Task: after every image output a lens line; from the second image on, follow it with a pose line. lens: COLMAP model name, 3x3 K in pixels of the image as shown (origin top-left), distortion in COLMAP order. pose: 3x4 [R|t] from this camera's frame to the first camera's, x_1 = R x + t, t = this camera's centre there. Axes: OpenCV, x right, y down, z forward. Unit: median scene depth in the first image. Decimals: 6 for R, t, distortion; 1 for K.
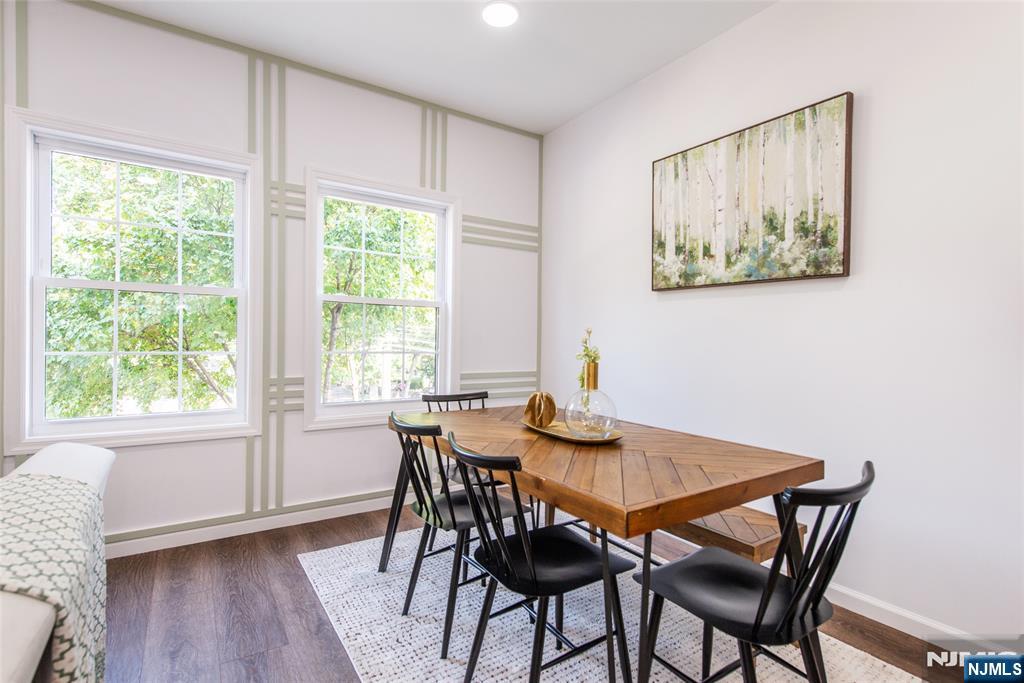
lens RADIAL K [[486.5, 0, 512.0], [0, 486.5, 341.5], [0, 0, 1]] dist [0.001338, 0.001075]
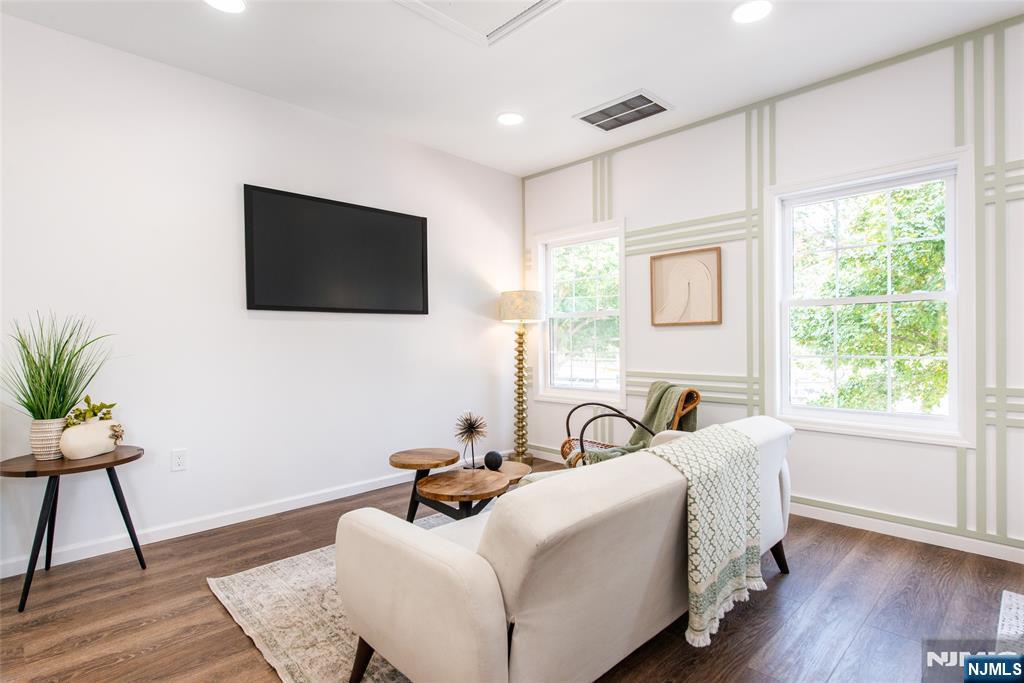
lens RADIAL K [[523.2, 0, 512.0], [0, 523.2, 341.5], [0, 0, 1]] dist [-0.001044, -0.000351]
pose [[0.186495, -0.010583, -0.982399, 0.292603], [0.008535, 0.999922, -0.009152, -0.007634], [0.982419, -0.006678, 0.186570, -0.038247]]
